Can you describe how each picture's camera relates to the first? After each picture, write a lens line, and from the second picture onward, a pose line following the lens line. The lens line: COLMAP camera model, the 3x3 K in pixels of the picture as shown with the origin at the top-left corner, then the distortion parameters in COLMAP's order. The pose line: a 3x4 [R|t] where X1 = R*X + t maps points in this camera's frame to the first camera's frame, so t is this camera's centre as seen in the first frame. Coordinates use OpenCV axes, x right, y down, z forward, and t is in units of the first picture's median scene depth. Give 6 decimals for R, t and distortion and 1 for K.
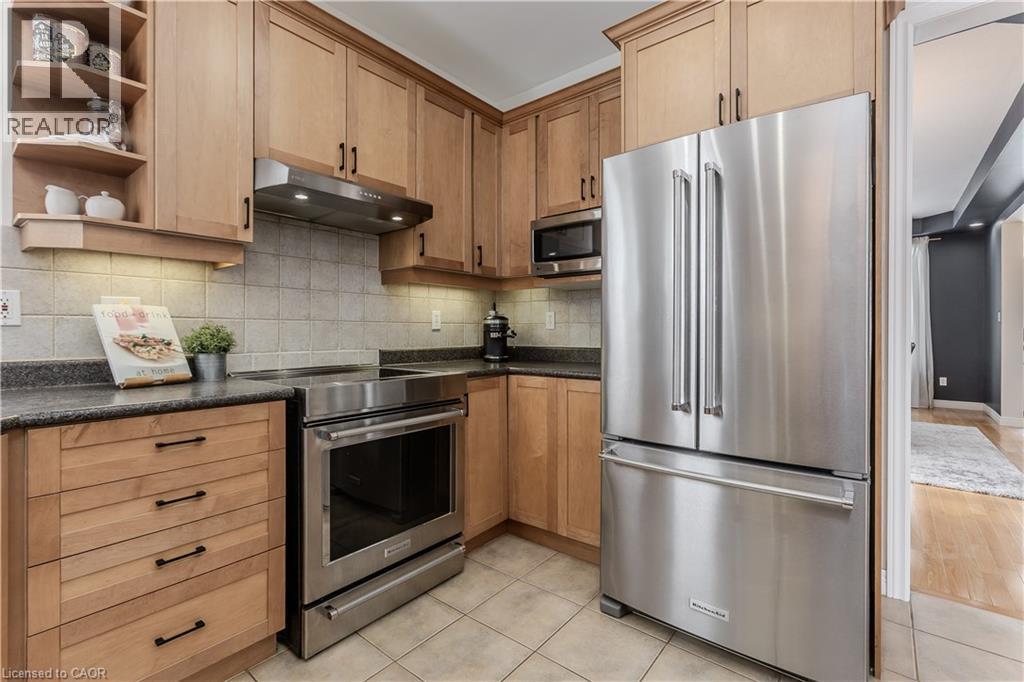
lens RADIAL K [[468.7, 0, 507.4], [0, 468.7, 333.7], [0, 0, 1]] dist [-0.000977, 0.000011]
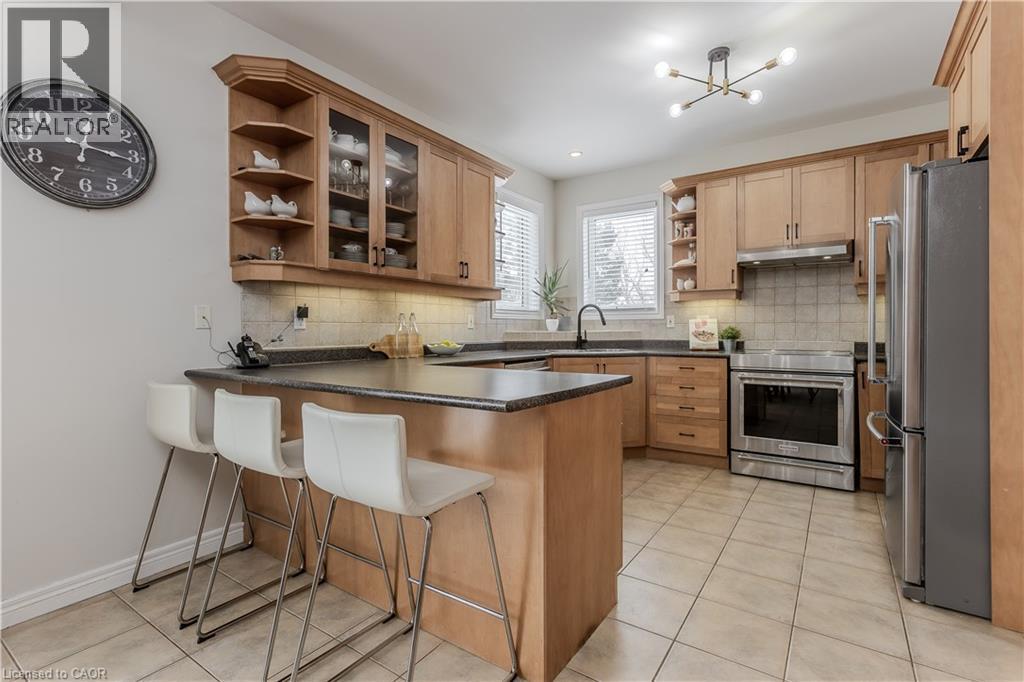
lens RADIAL K [[477.1, 0, 506.7], [0, 477.1, 335.3], [0, 0, 1]] dist [0.003515, 0.000765]
pose [[0.078208, 0.011664, -0.996869, 1.697155], [0.000688, 0.999931, 0.011754, -0.004206], [0.996937, -0.001605, 0.078195, -0.264236]]
